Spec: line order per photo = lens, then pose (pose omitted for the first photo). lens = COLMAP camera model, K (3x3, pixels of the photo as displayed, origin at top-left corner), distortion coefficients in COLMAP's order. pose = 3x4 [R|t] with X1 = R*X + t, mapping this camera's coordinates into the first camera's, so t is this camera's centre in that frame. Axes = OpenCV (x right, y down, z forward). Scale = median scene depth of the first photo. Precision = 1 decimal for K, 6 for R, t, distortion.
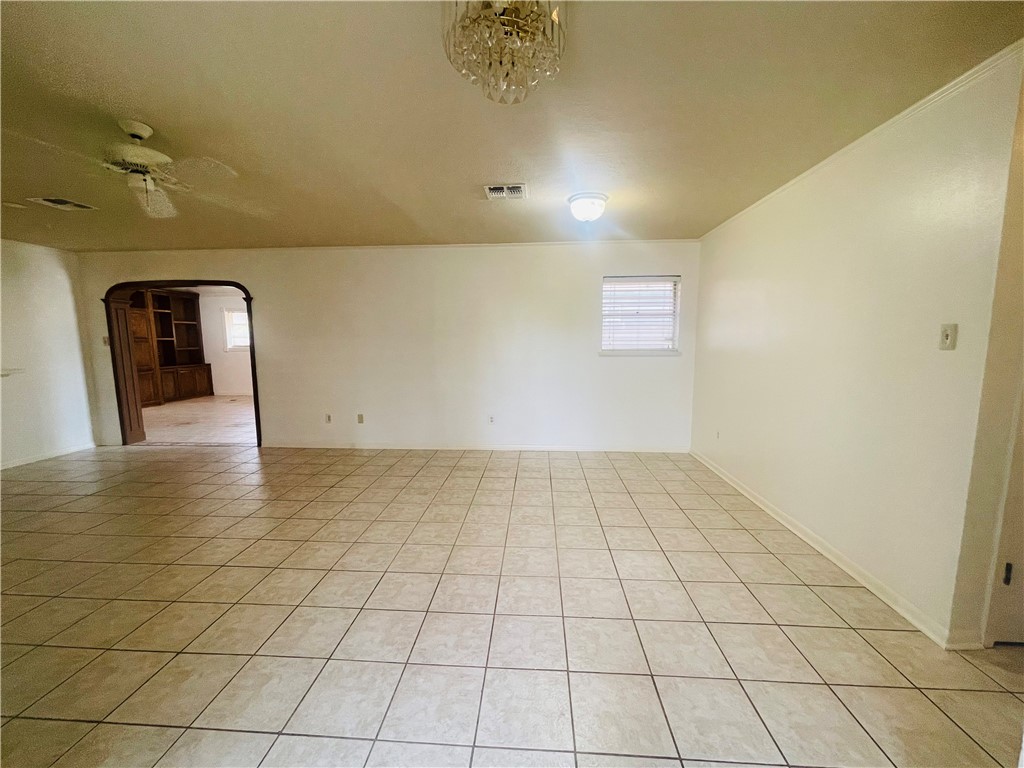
lens RADIAL K [[416.0, 0, 509.8], [0, 416.0, 390.8], [0, 0, 1]] dist [0.001096, -0.000035]
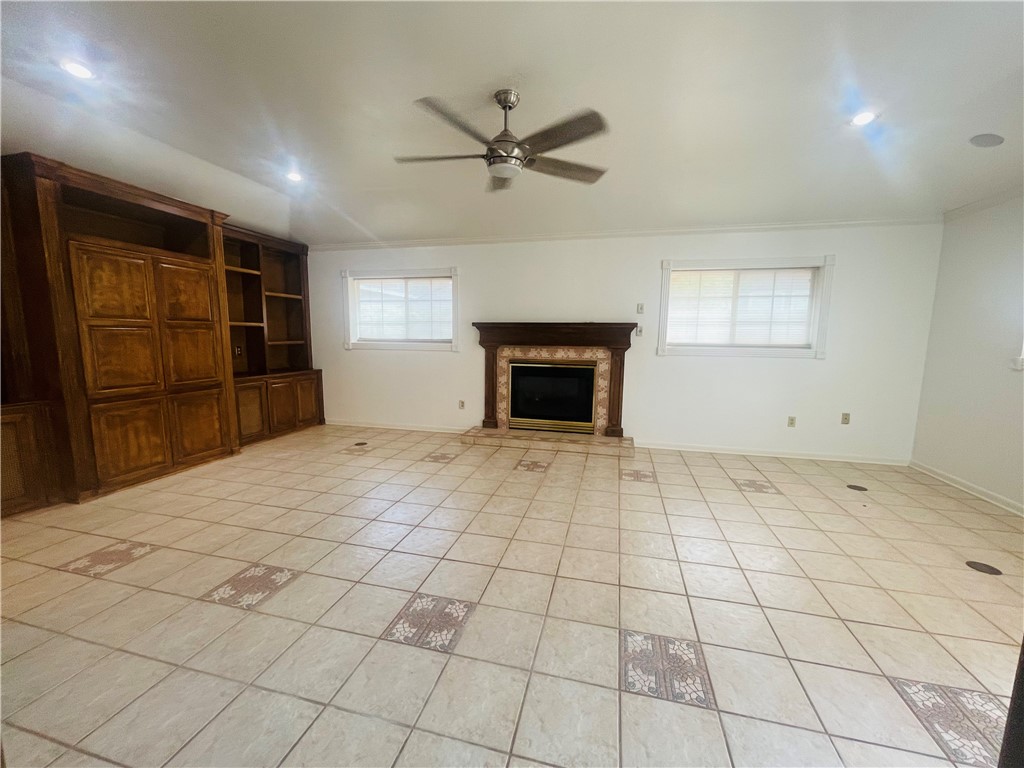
lens RADIAL K [[416.0, 0, 509.8], [0, 416.0, 390.8], [0, 0, 1]] dist [0.001096, -0.000035]
pose [[0.983389, 0.040855, -0.176854, -0.396583], [-0.039447, 0.999156, 0.011470, -0.057944], [0.177173, -0.004303, 0.984170, 0.528021]]
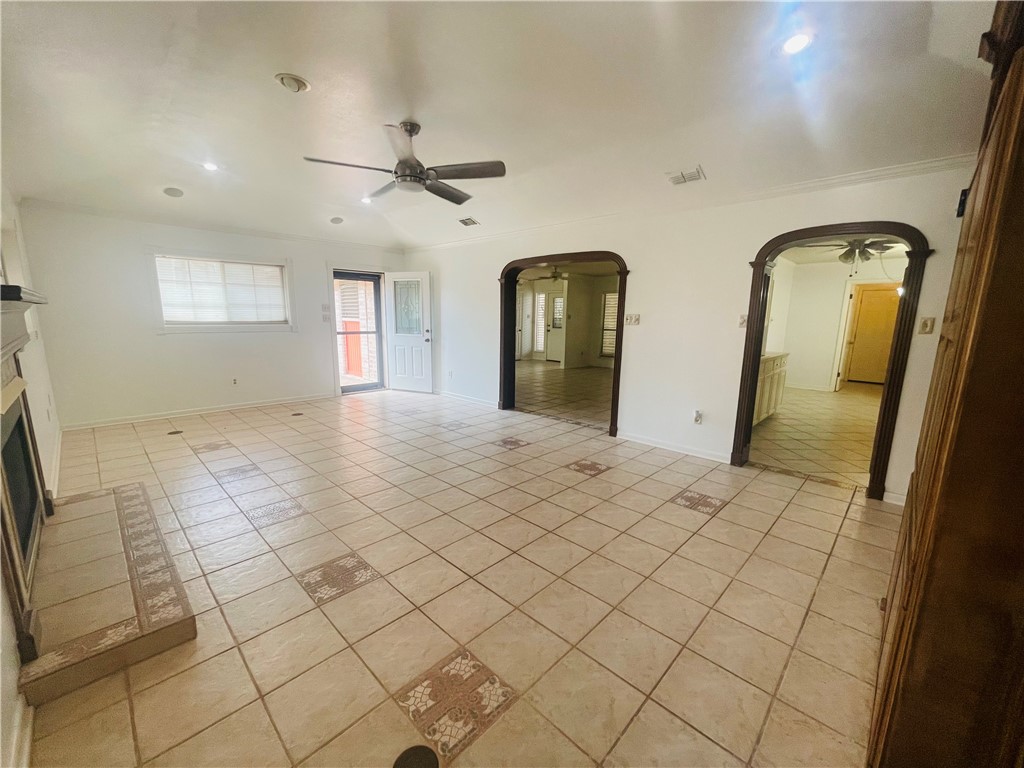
lens RADIAL K [[417.6, 0, 507.9], [0, 417.6, 391.0], [0, 0, 1]] dist [-0.012085, -0.000172]
pose [[-0.761105, -0.126765, 0.636121, -0.766449], [0.065706, 0.960604, 0.270043, -0.131176], [-0.645292, 0.247327, -0.722791, 1.061475]]
